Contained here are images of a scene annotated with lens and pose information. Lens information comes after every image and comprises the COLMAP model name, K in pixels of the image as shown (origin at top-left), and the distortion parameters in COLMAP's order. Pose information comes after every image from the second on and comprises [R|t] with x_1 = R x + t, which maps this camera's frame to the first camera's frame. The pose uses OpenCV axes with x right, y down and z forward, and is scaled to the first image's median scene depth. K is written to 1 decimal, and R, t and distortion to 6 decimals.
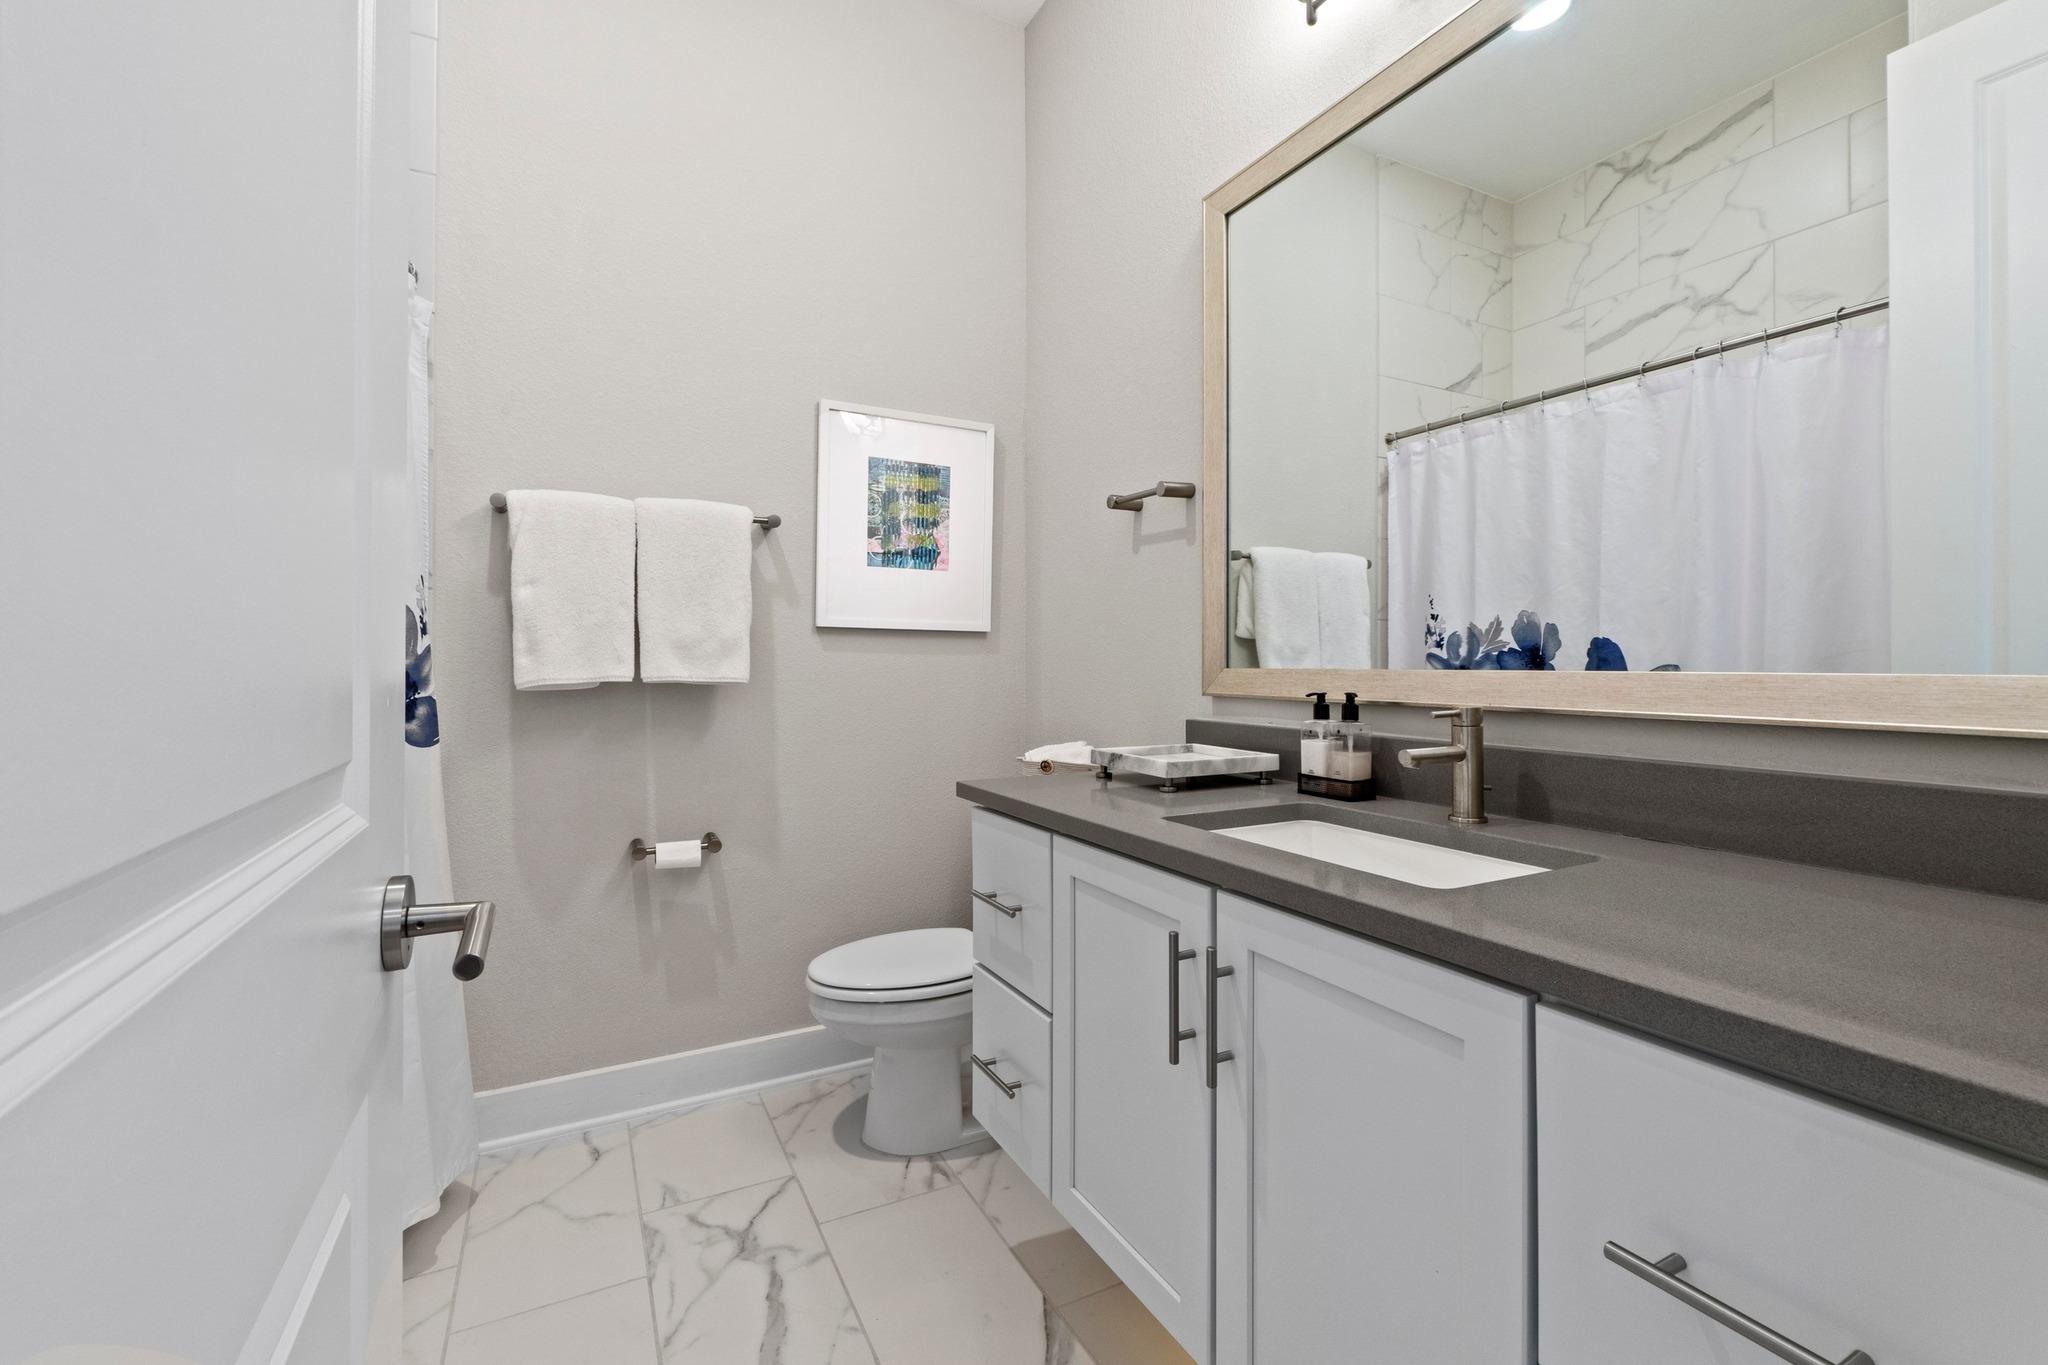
lens RADIAL K [[867.7, 0, 1020.0], [0, 867.7, 647.7], [0, 0, 1]] dist [-0.008619, -0.000096]
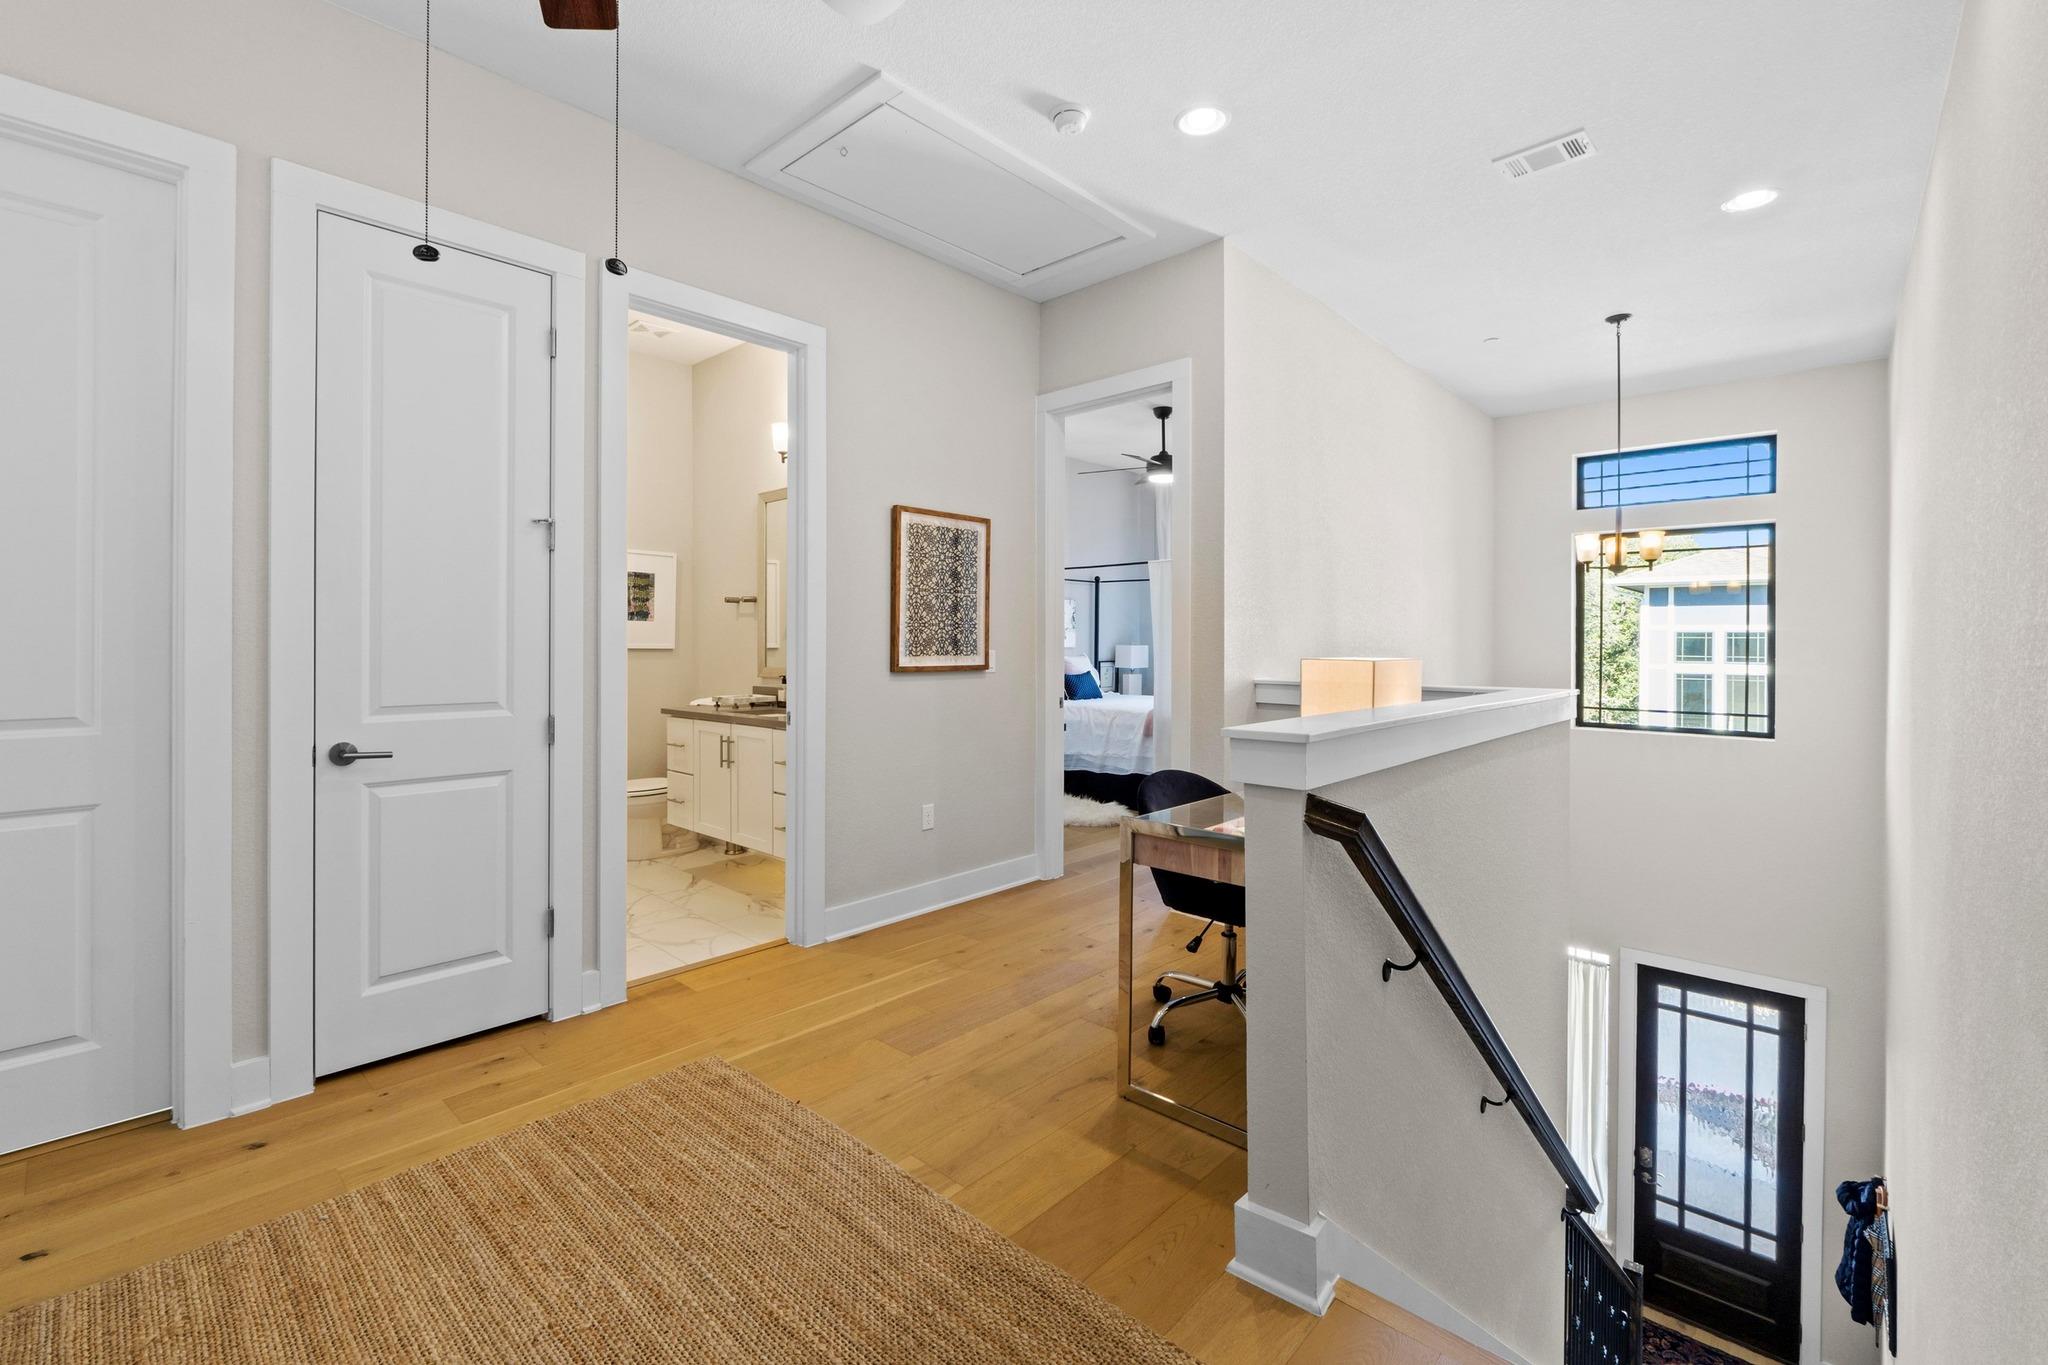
lens RADIAL K [[880.4, 0, 1025.5], [0, 880.4, 633.8], [0, 0, 1]] dist [0.000493, 0.000012]
pose [[0.943406, -0.003362, 0.331623, 0.084787], [-0.000768, 0.999924, 0.012324, -0.112756], [-0.331639, -0.011881, 0.943332, -1.851484]]
